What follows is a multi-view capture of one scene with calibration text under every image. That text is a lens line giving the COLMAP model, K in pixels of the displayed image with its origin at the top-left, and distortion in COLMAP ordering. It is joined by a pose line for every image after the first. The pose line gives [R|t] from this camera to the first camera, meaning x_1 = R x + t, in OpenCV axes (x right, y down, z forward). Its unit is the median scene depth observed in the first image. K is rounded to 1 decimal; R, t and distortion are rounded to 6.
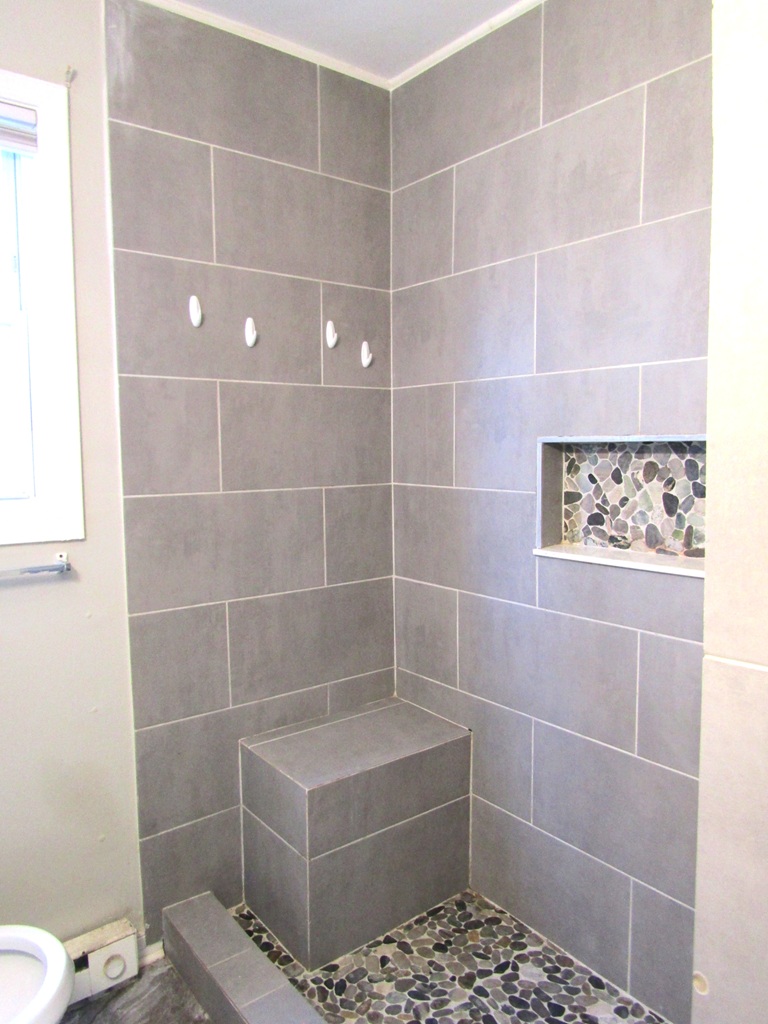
lens RADIAL K [[728.9, 0, 384.9], [0, 728.9, 511.3], [0, 0, 1]] dist [-0.014481, 0.010043]
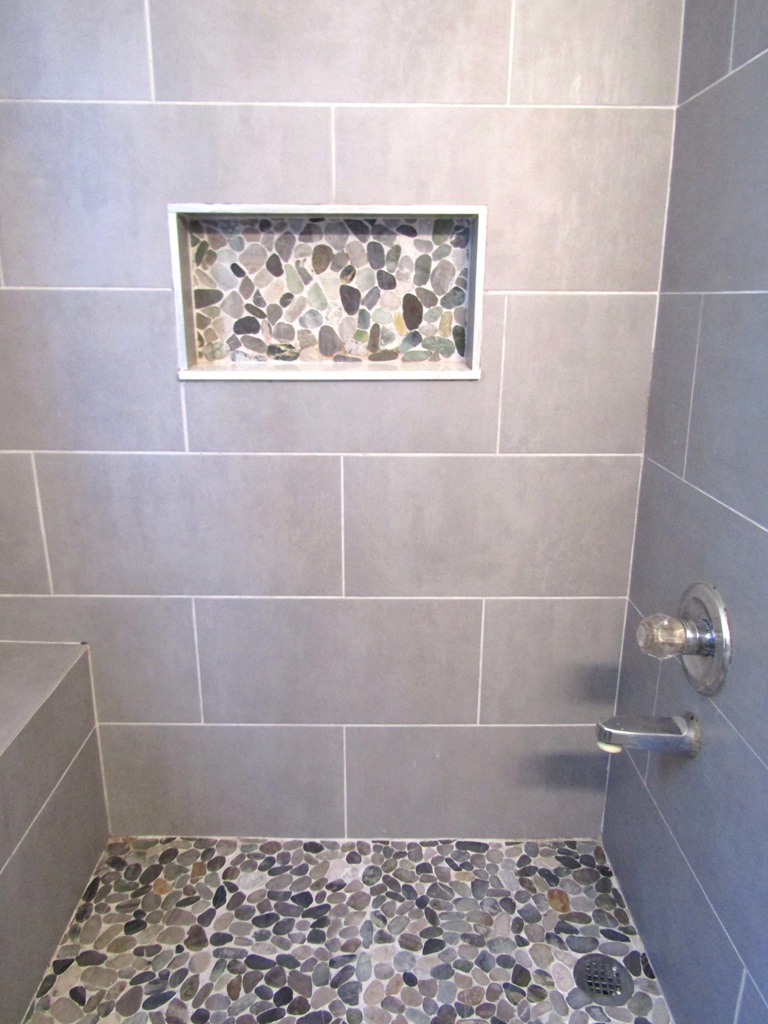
lens RADIAL K [[728.9, 0, 383.4], [0, 728.9, 512.9], [0, 0, 1]] dist [-0.014481, 0.010043]
pose [[0.613903, -0.218016, 0.758678, -0.251215], [0.060481, 0.971270, 0.230167, 0.035499], [-0.787061, -0.095415, 0.609452, 0.406431]]
